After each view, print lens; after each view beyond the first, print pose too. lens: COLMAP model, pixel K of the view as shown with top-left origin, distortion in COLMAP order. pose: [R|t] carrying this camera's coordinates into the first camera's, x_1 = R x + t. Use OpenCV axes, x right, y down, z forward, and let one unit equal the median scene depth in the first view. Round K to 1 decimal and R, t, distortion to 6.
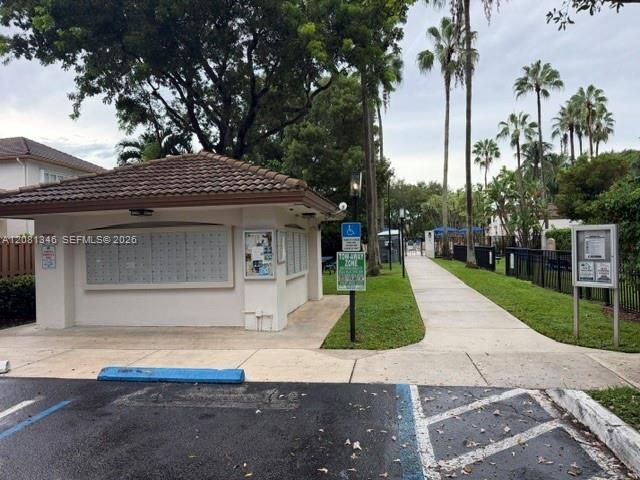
lens RADIAL K [[446.8, 0, 320.0], [0, 446.8, 240.0], [0, 0, 1]] dist [0.049888, -0.123520]
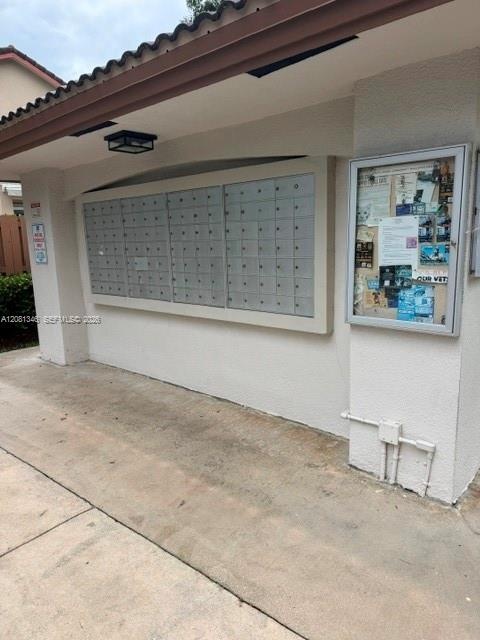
lens RADIAL K [[446.8, 0, 240.0], [0, 446.8, 320.0], [0, 0, 1]] dist [0.049888, -0.123520]
pose [[0.841885, 0.100693, -0.530179, -0.065735], [0.008021, 0.979995, 0.198860, 0.021284], [0.539597, -0.171669, 0.824236, 0.694618]]
